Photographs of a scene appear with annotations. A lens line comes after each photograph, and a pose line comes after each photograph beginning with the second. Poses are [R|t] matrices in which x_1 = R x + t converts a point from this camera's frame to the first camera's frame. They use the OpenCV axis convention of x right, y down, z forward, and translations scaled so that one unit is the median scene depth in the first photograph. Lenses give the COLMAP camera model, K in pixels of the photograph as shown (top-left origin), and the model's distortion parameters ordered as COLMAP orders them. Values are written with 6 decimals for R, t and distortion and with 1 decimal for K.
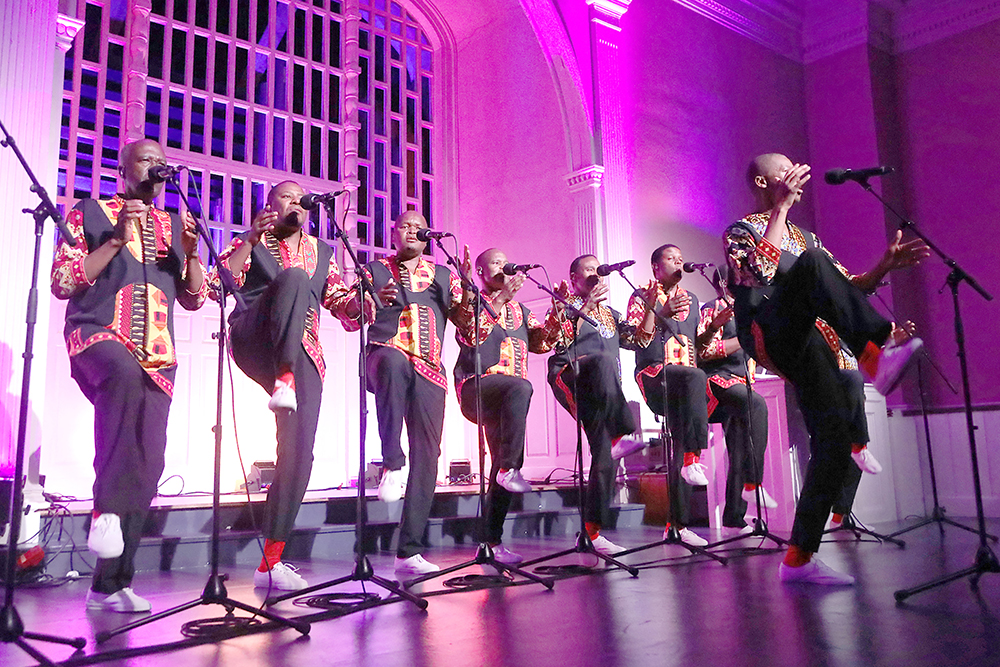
lens RADIAL K [[795.9, 0, 498.3], [0, 795.9, 336.4], [0, 0, 1]] dist [0.004802, 0.001292]
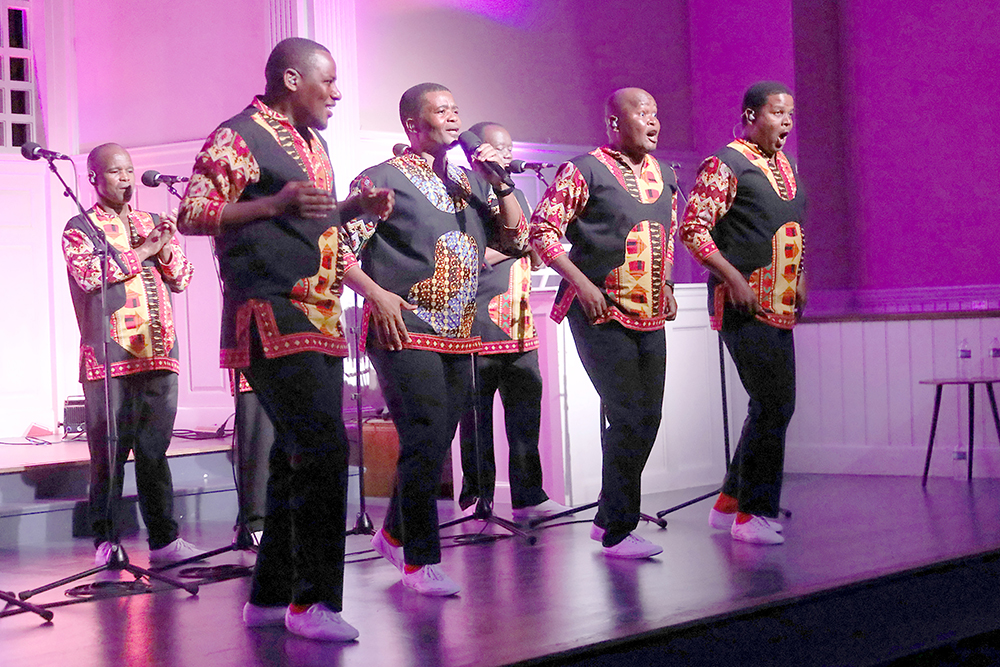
lens RADIAL K [[1771.9, 0, 499.7], [0, 1771.9, 332.7], [0, 0, 1]] dist [-0.073227, 0.000000]
pose [[0.982171, -0.009721, 0.187739, 0.029193], [-0.020180, 0.987439, 0.156704, -0.237931], [-0.186905, -0.157699, 0.969638, -0.769243]]
